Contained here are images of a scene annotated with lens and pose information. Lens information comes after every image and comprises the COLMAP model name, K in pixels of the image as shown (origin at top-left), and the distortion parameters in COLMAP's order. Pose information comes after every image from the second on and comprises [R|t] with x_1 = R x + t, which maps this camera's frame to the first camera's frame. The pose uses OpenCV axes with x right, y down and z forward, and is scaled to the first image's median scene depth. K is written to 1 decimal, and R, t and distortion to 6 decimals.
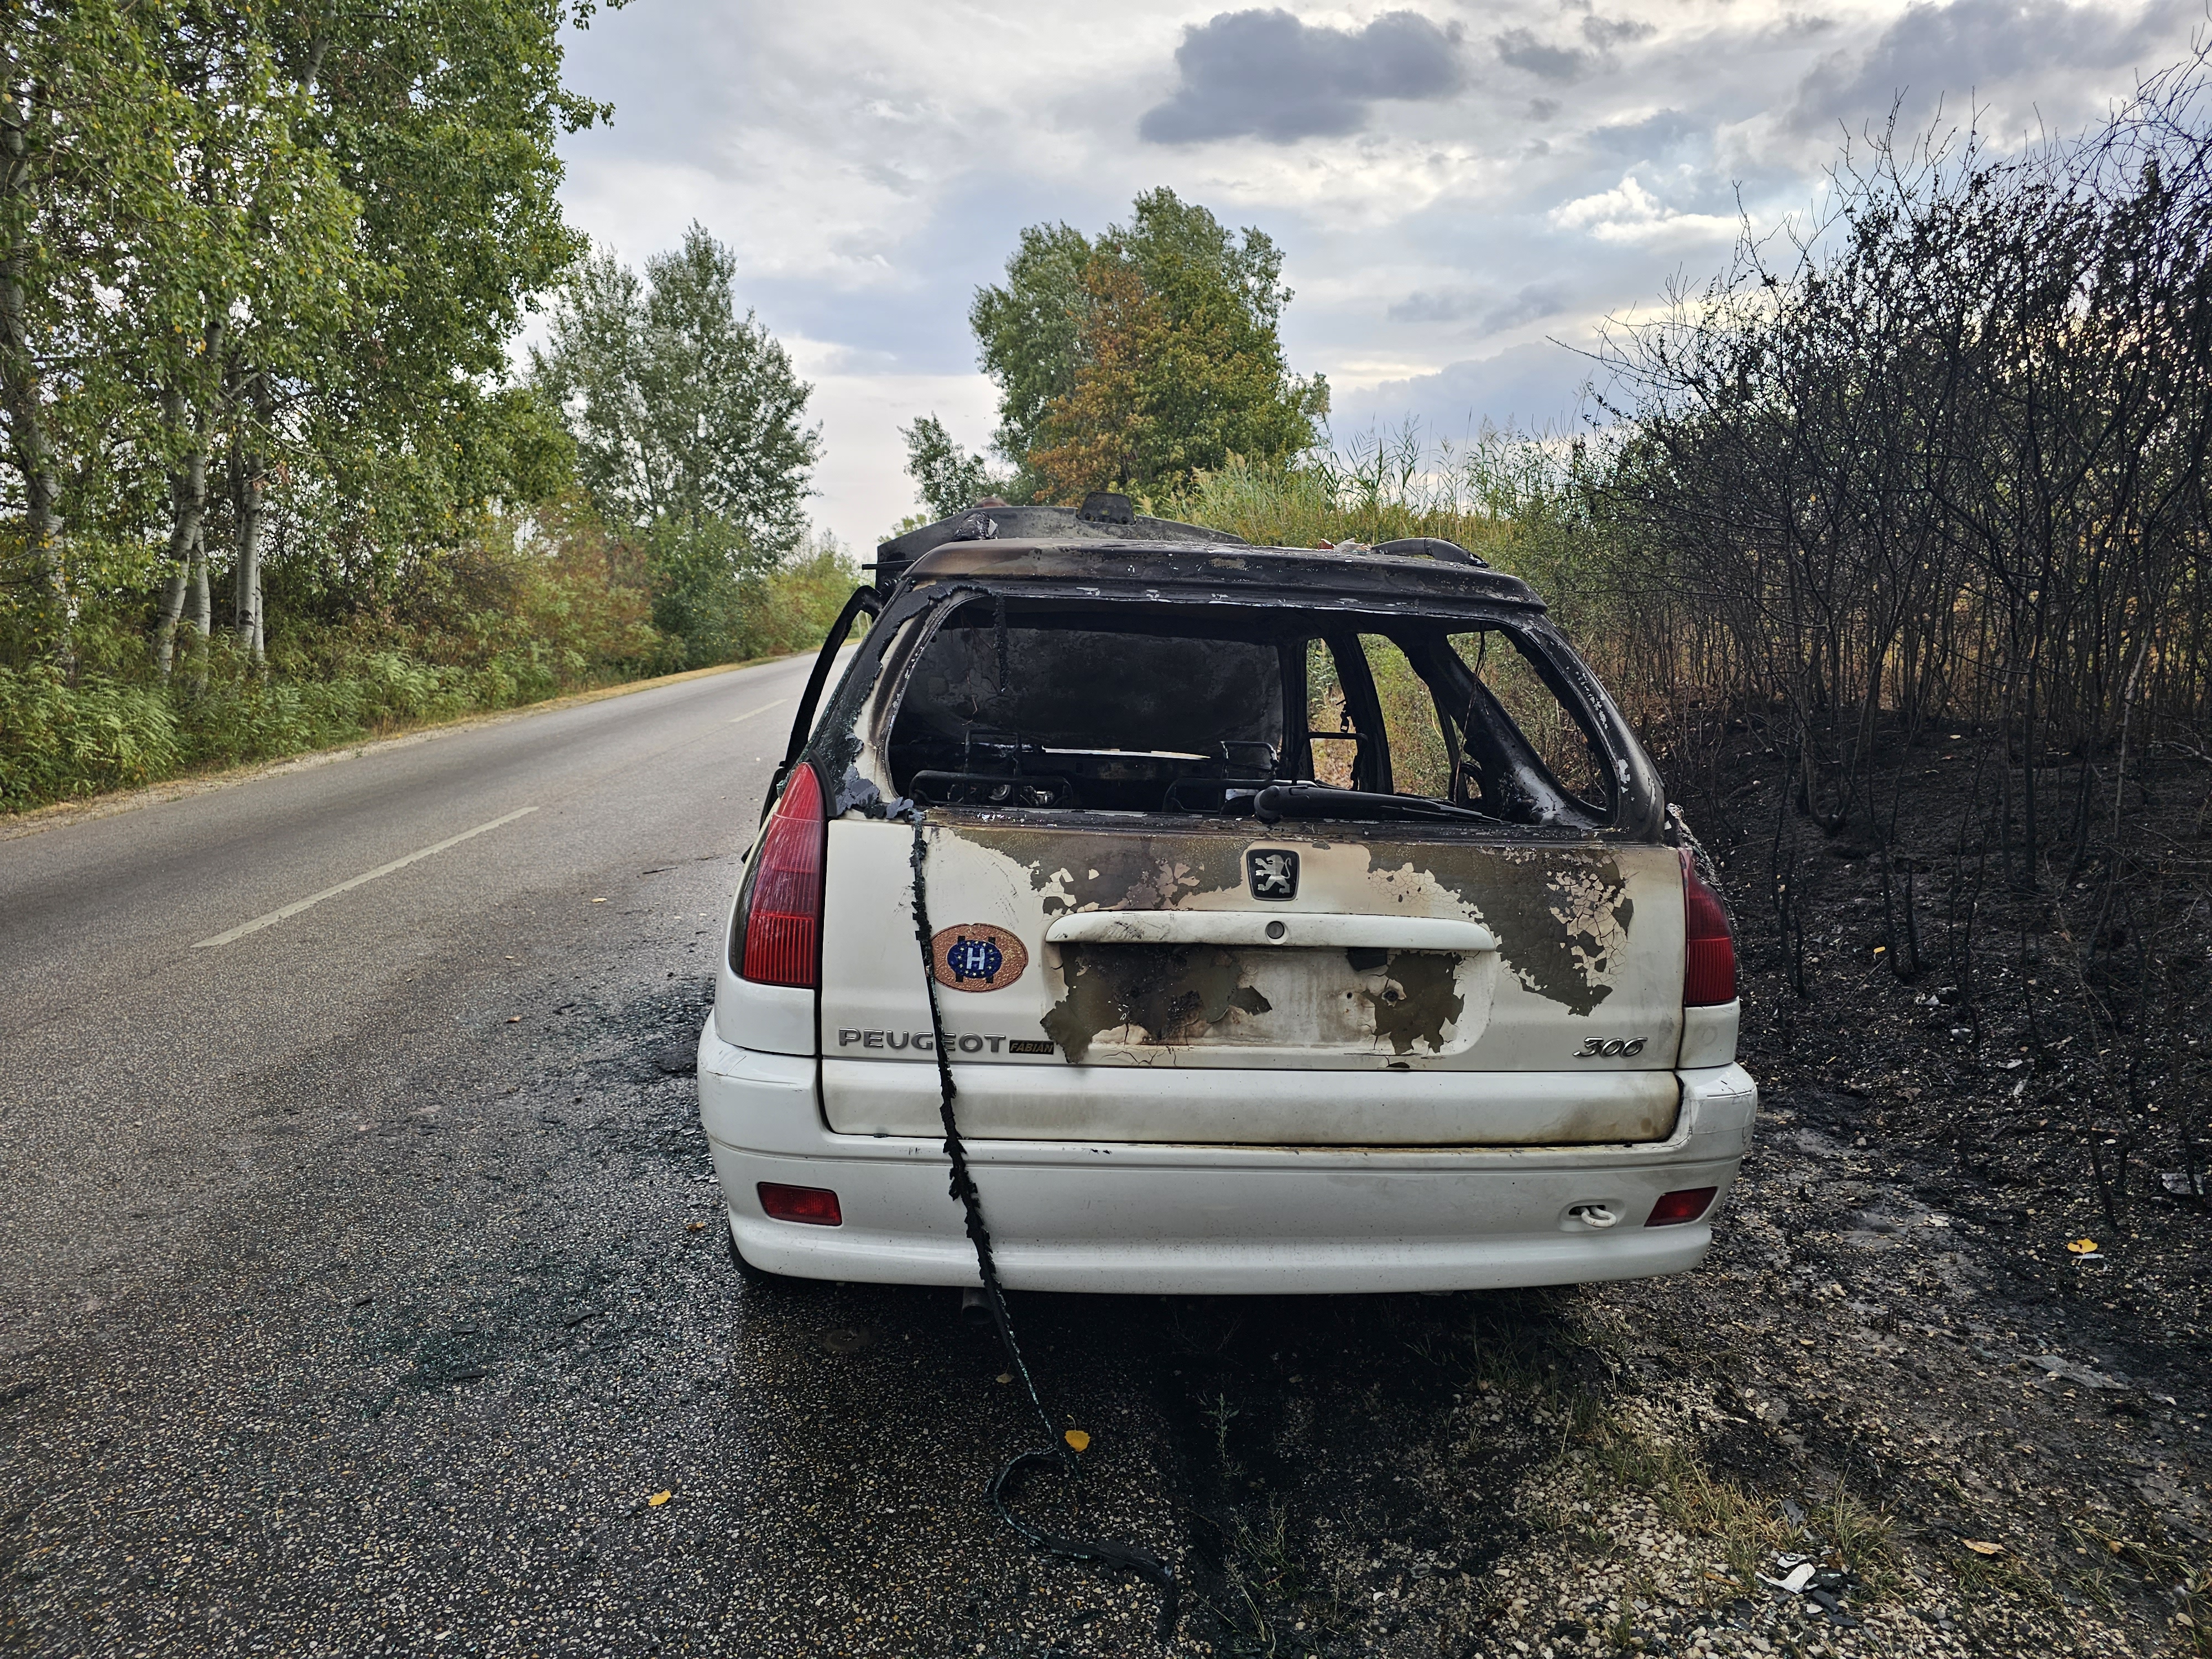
lens RADIAL K [[1438.1, 0, 1156.8], [0, 1438.1, 827.7], [0, 0, 1]] dist [0.080998, -0.072467]
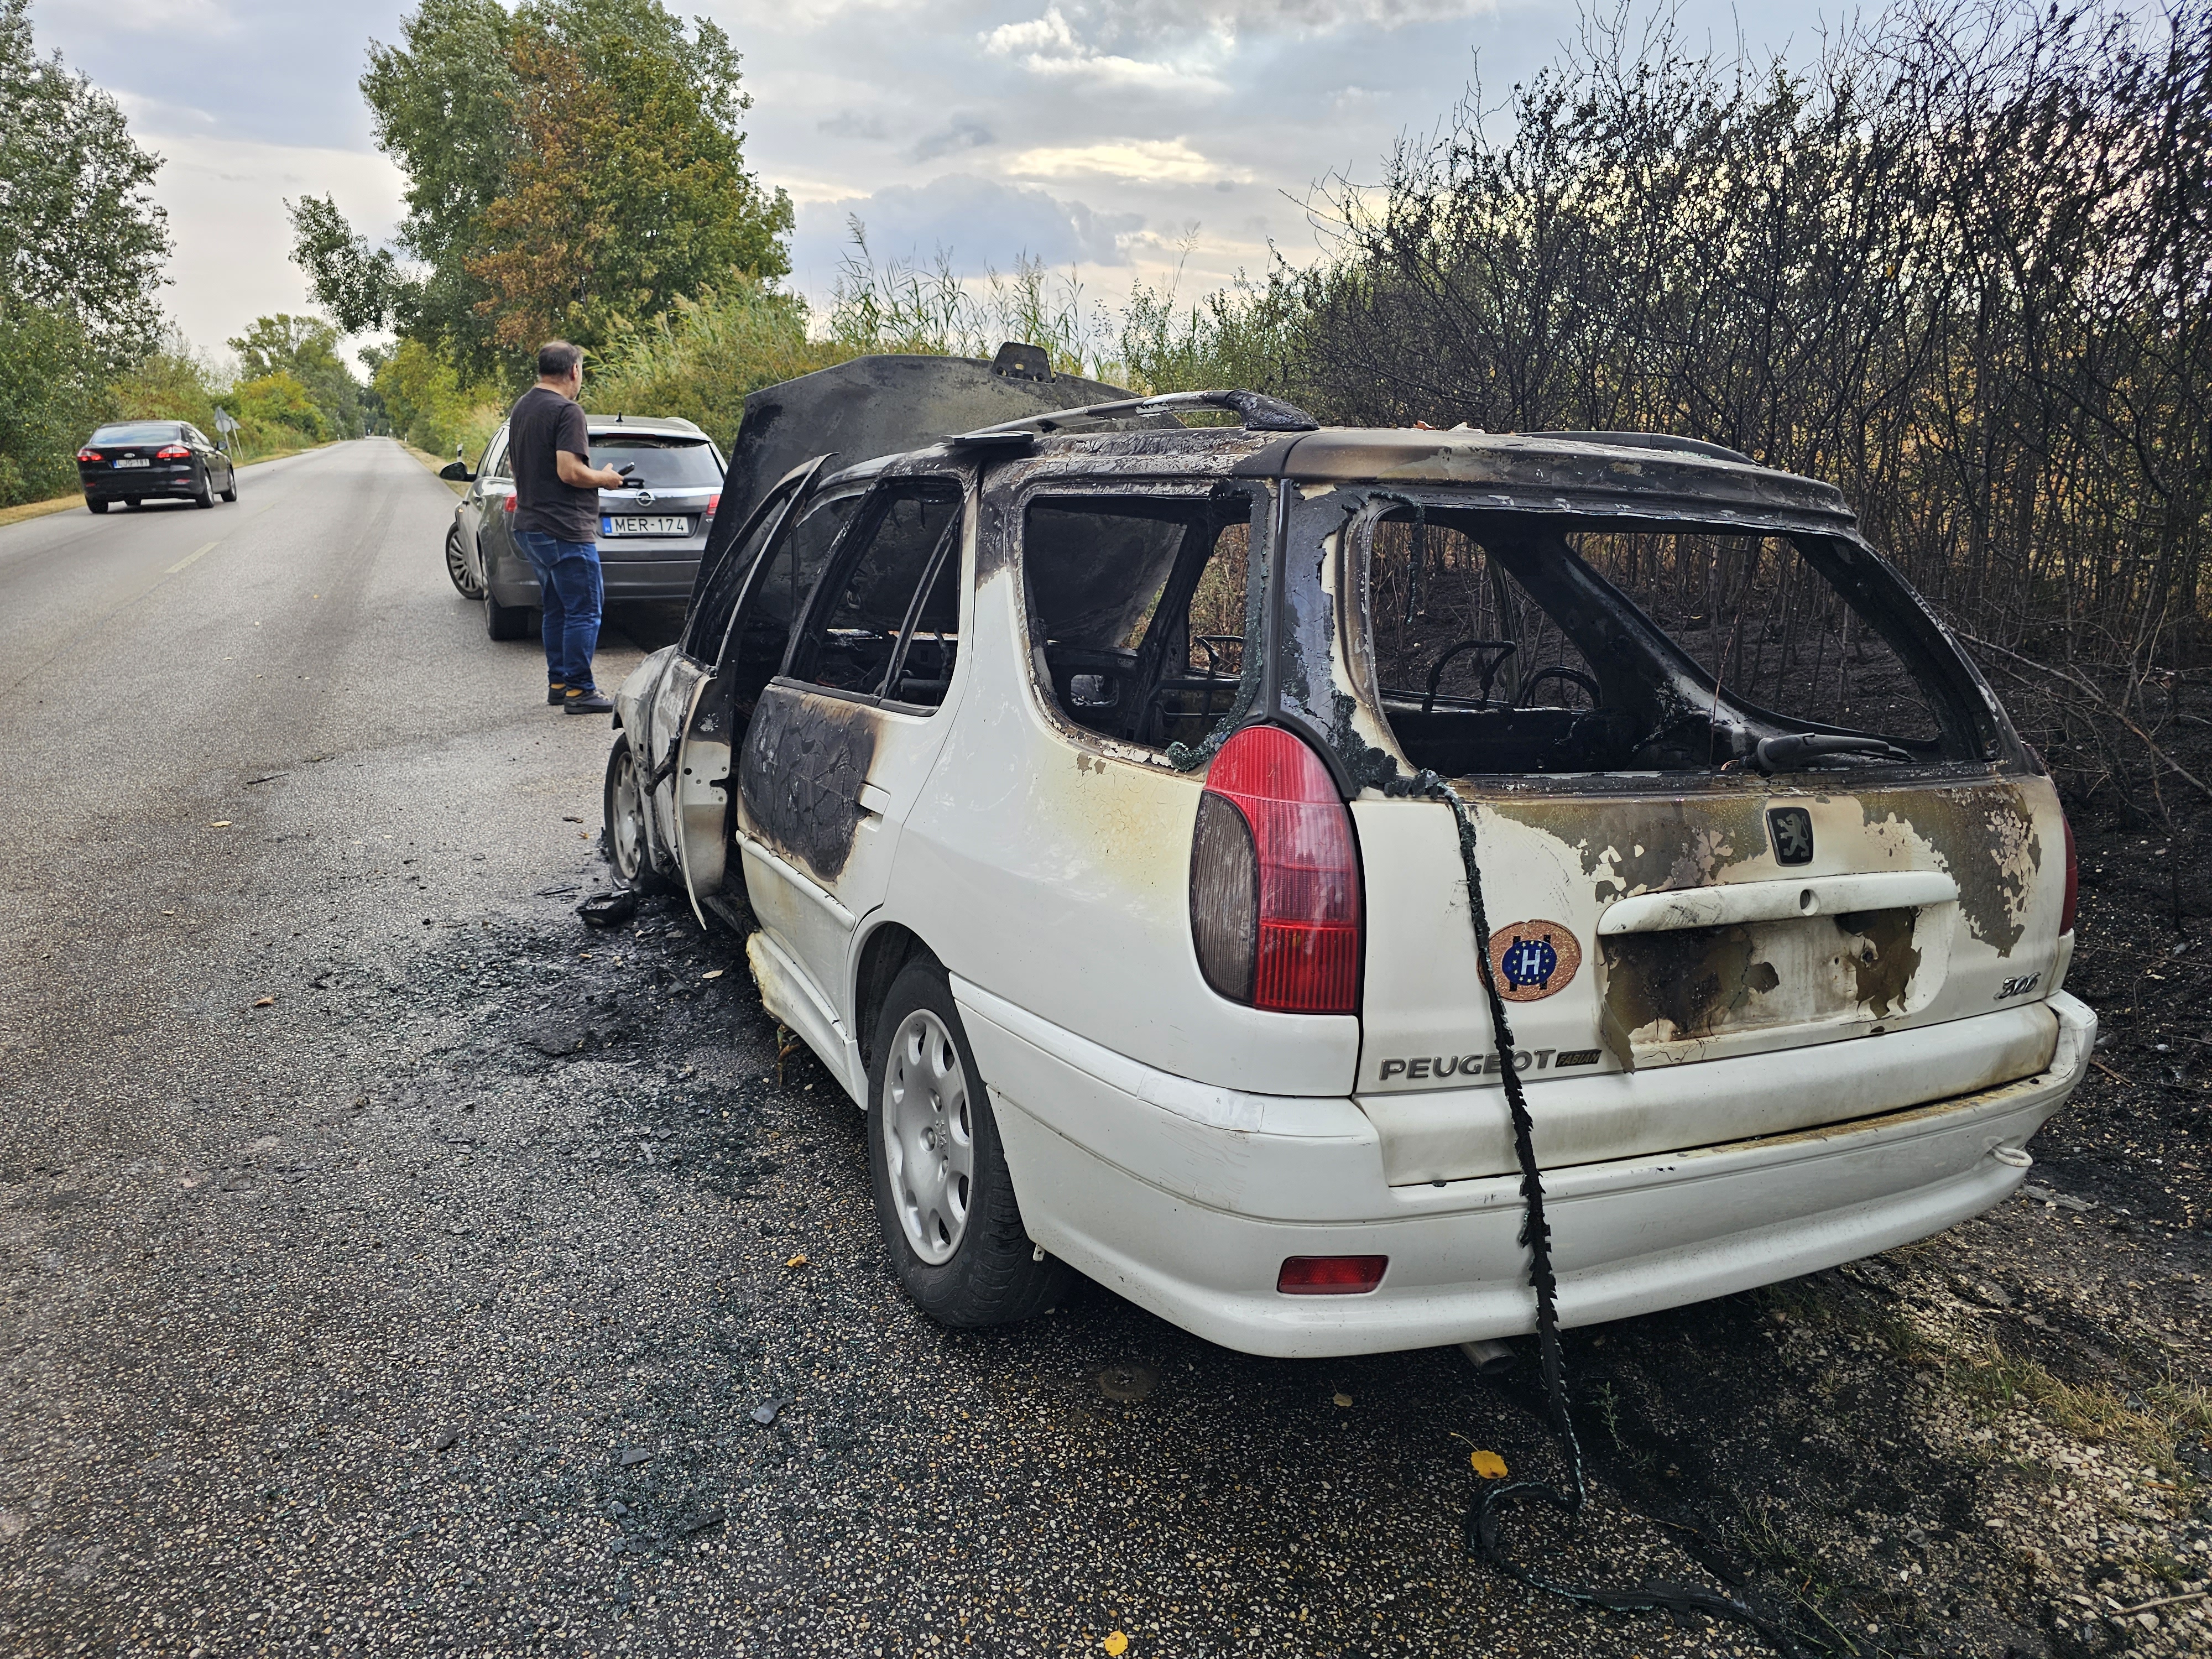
lens RADIAL K [[1438.1, 0, 1156.8], [0, 1438.1, 827.7], [0, 0, 1]] dist [0.080998, -0.072467]
pose [[0.942224, -0.057566, 0.330001, -0.583291], [0.023147, 0.993957, 0.107297, -0.078114], [-0.334184, -0.093460, 0.937863, 0.290059]]
